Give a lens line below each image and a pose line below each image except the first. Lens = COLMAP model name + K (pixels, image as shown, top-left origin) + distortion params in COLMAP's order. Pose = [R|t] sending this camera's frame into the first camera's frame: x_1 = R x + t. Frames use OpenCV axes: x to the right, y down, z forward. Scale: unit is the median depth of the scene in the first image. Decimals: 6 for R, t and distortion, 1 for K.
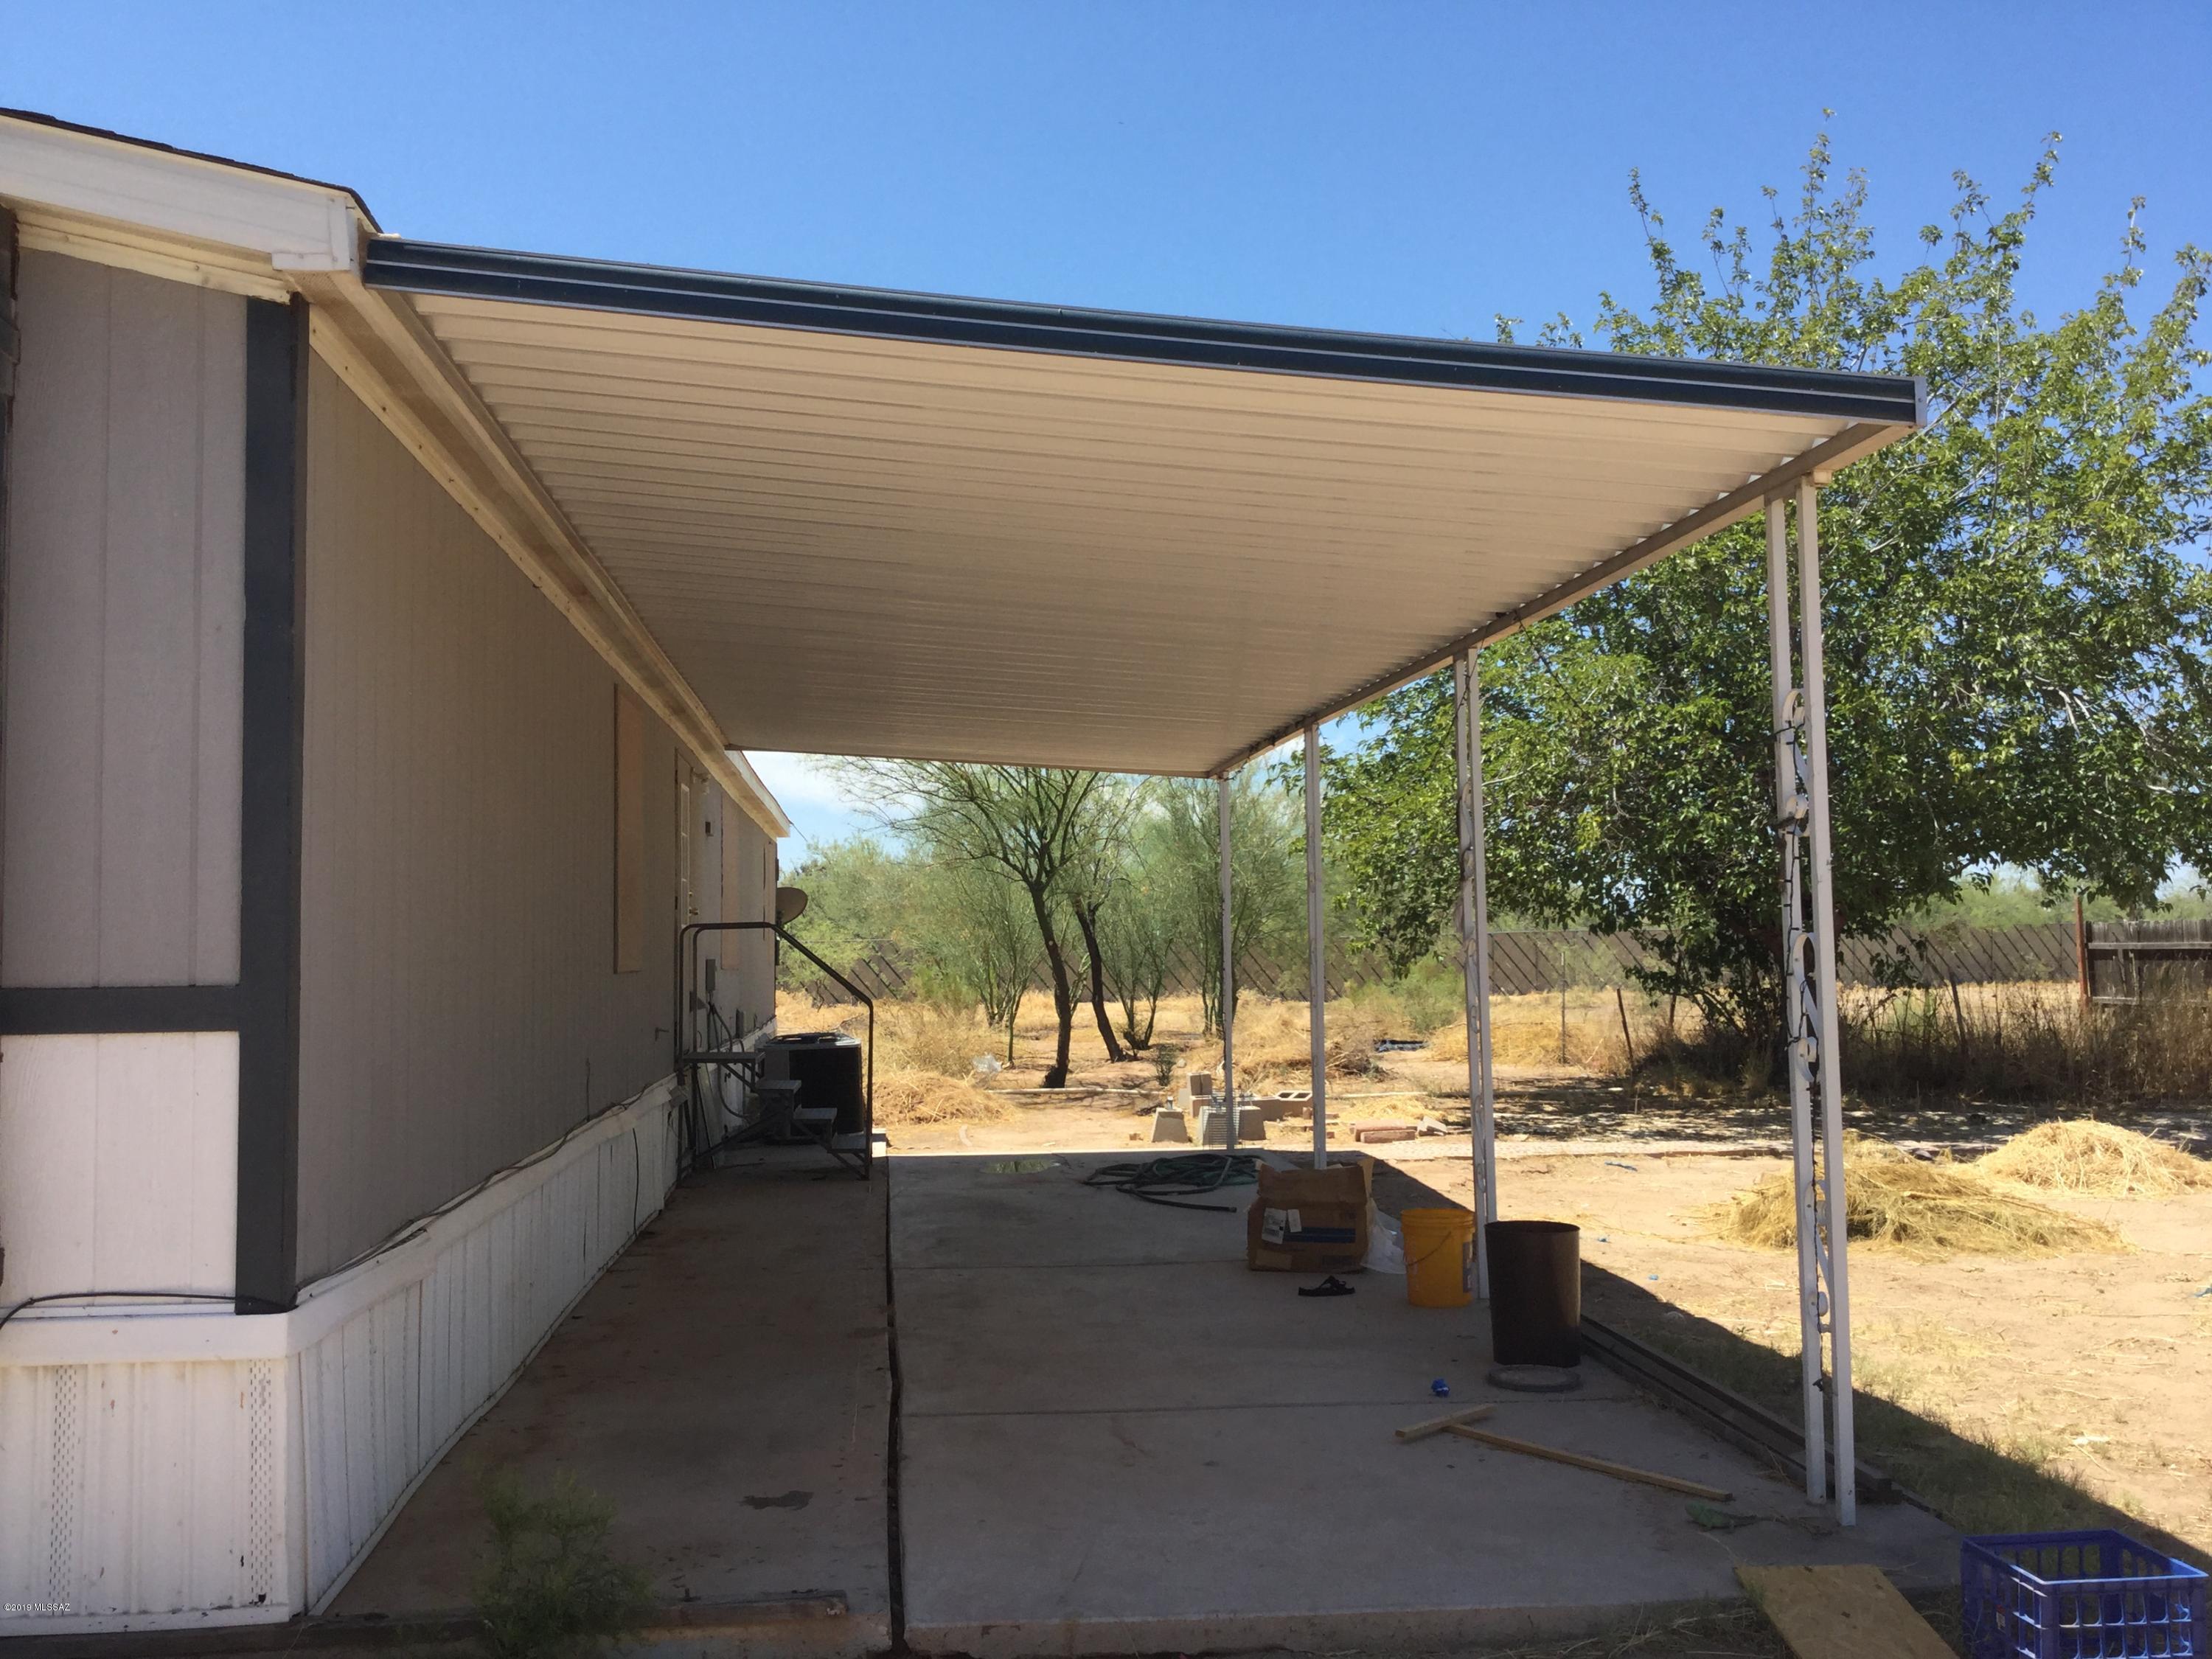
lens RADIAL K [[1994.1, 0, 1095.4], [0, 1994.1, 823.7], [0, 0, 1]] dist [0.073651, -0.127856]
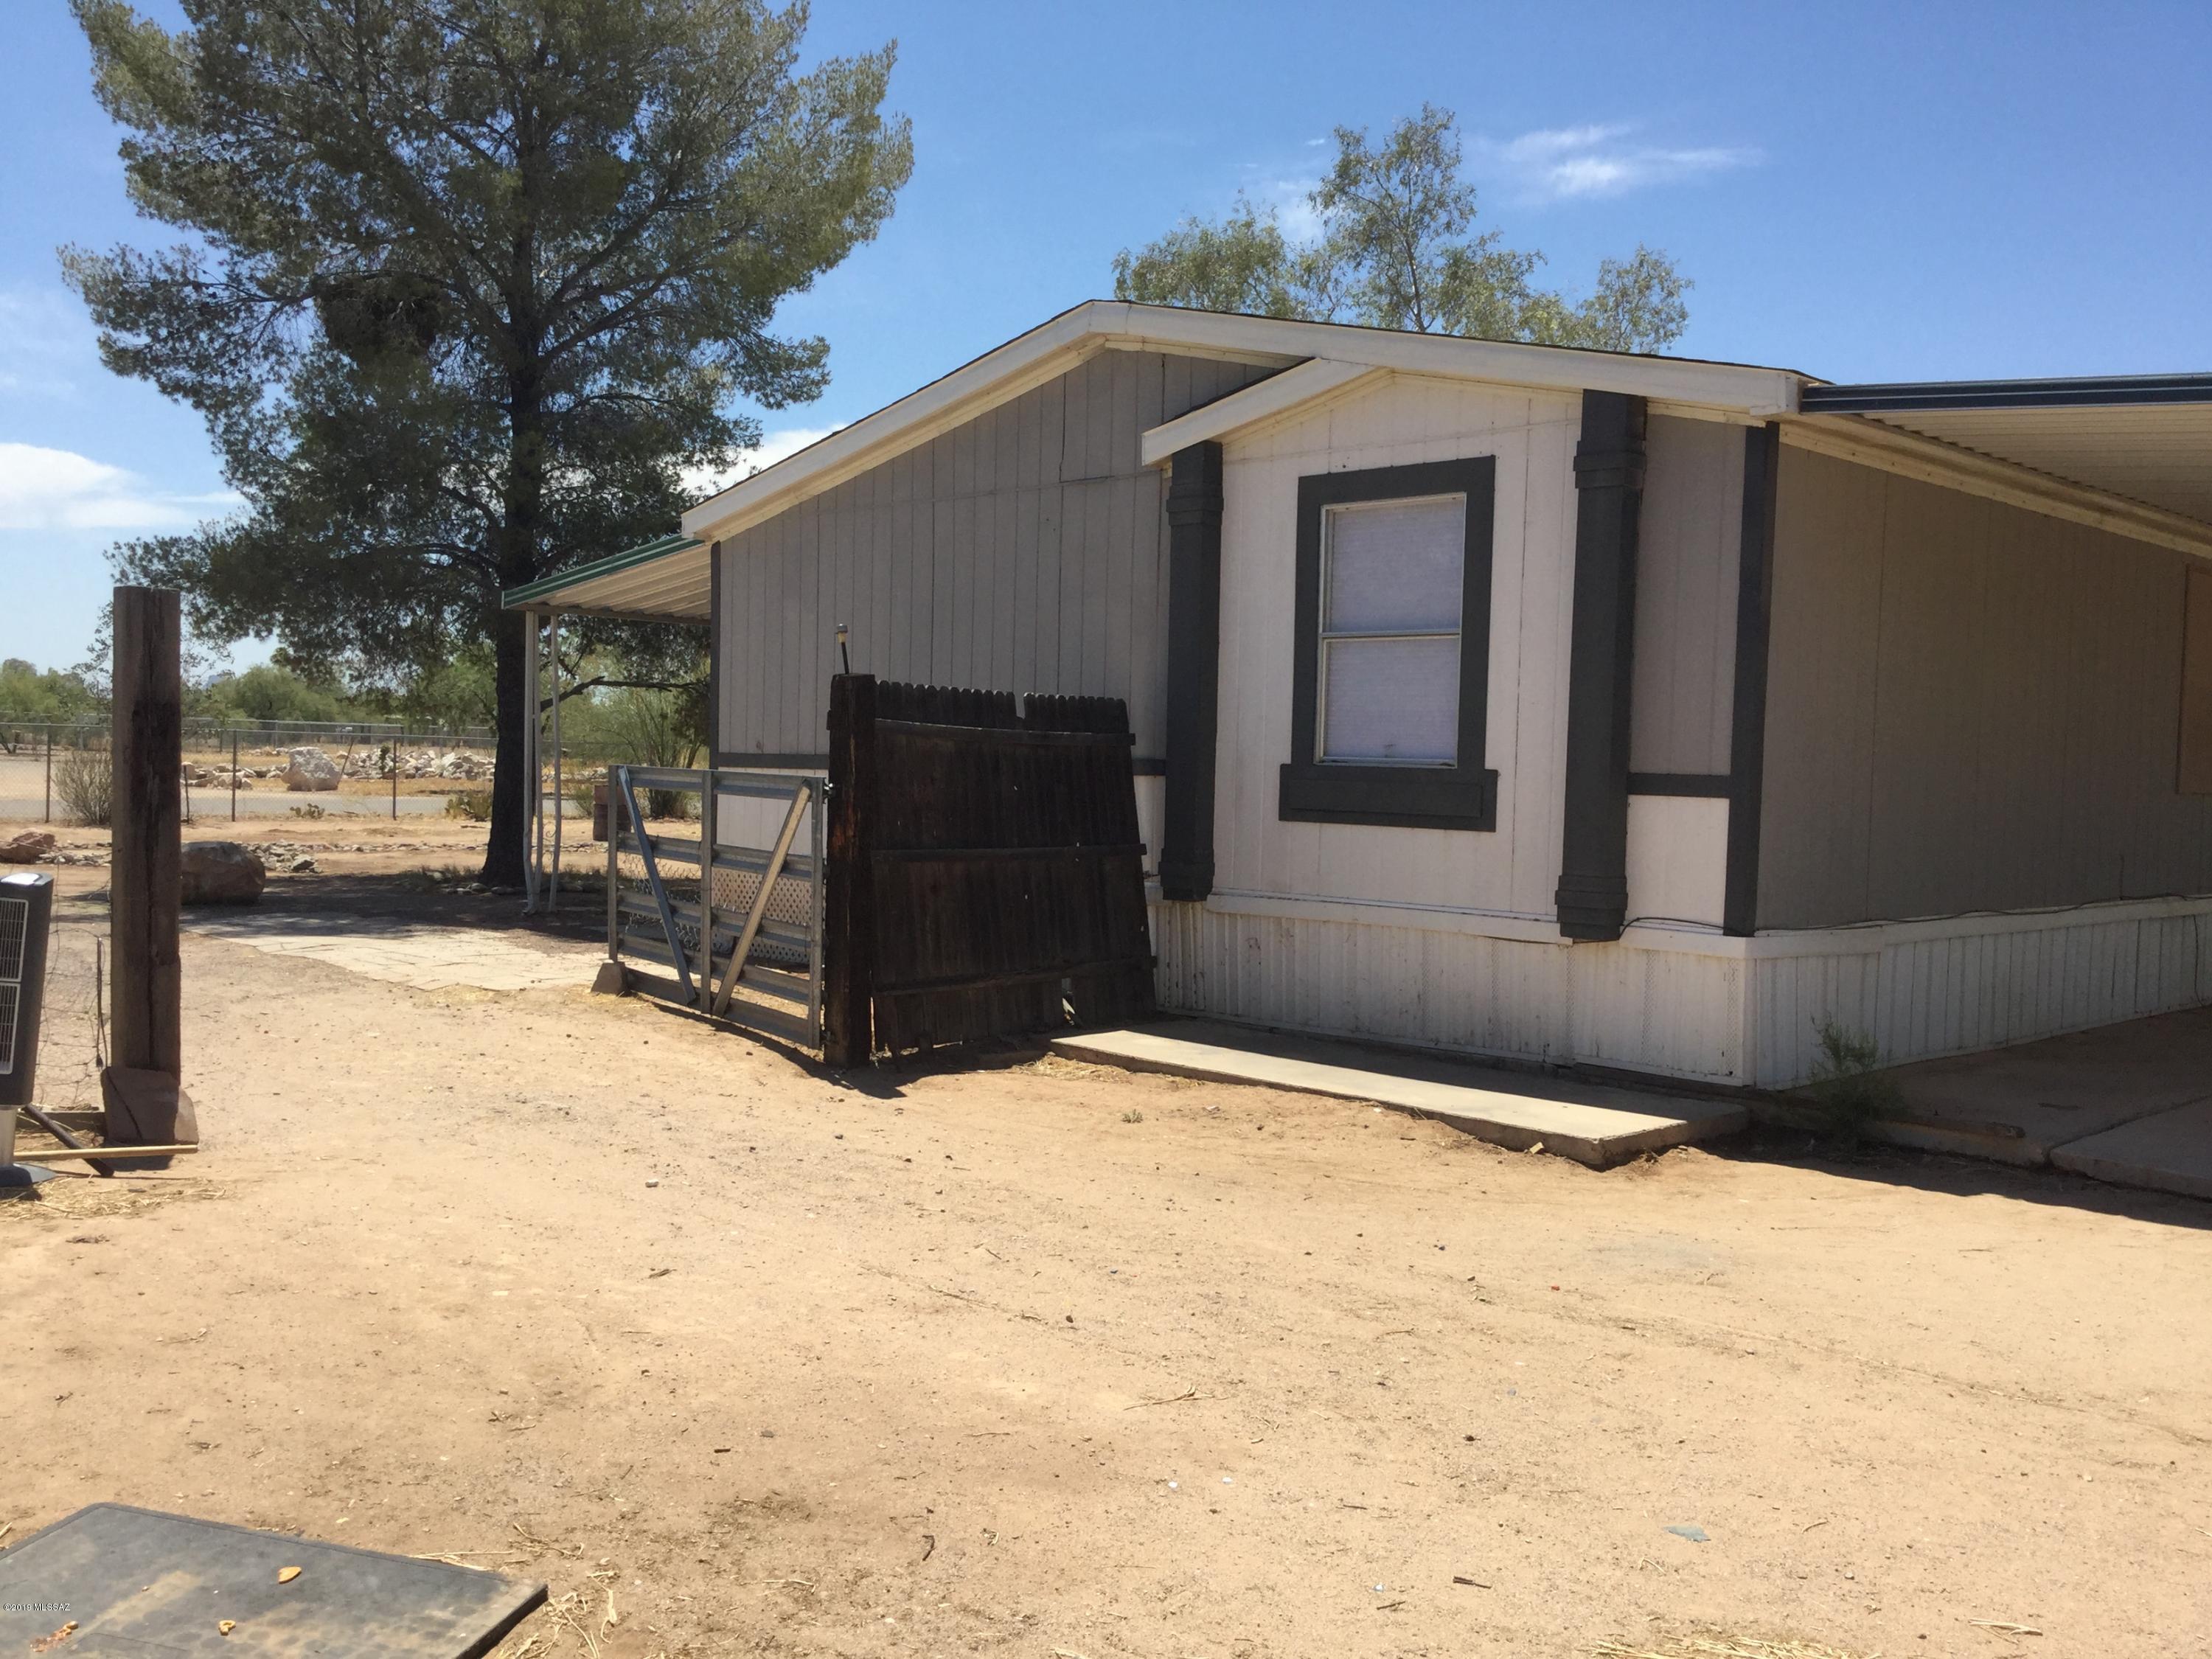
lens RADIAL K [[1994.1, 0, 1095.4], [0, 1994.1, 823.7], [0, 0, 1]] dist [0.073651, -0.127856]
pose [[0.616469, 0.057783, -0.785256, 0.762623], [0.011641, 0.996526, 0.082467, -0.045297], [0.787293, -0.059980, 0.613655, -0.737529]]
